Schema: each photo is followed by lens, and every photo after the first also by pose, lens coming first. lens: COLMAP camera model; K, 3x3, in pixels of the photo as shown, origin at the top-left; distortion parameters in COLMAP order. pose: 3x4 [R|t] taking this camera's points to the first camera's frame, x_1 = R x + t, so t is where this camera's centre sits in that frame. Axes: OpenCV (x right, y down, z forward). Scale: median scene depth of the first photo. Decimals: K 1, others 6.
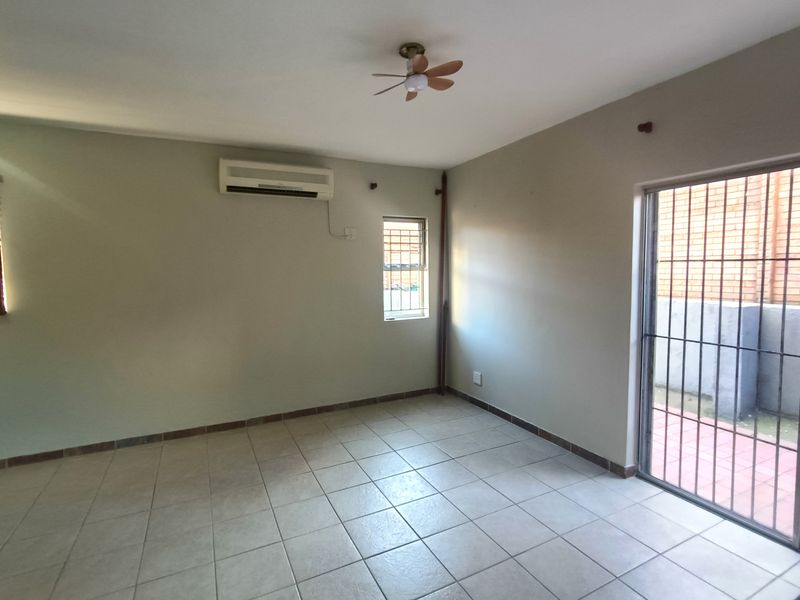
lens RADIAL K [[401.3, 0, 400.0], [0, 401.3, 300.0], [0, 0, 1]] dist [0.000081, -0.000170]
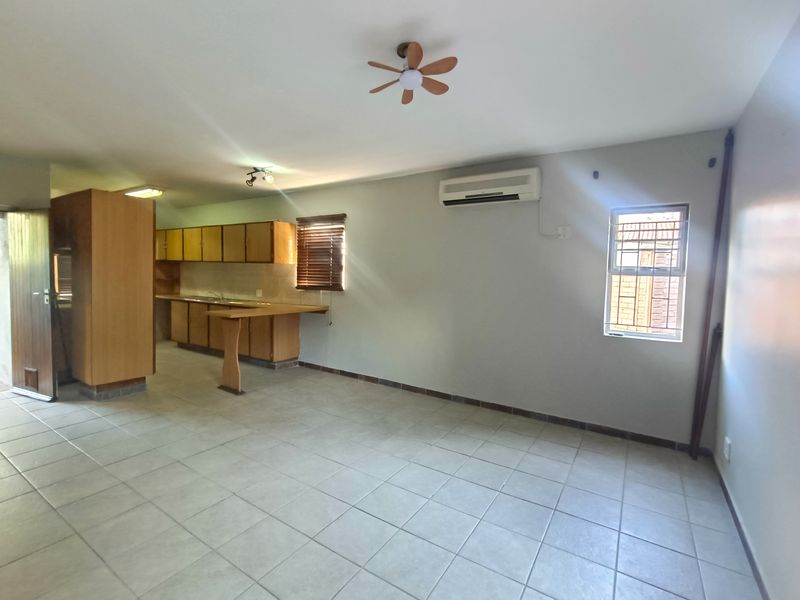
lens RADIAL K [[376.8, 0, 400.0], [0, 376.8, 300.0], [0, 0, 1]] dist [-0.000147, -0.000184]
pose [[0.499344, 0.082040, -0.862511, 0.444169], [-0.098624, 0.994418, 0.037489, -0.008081], [0.860772, 0.066345, 0.504648, 0.258713]]
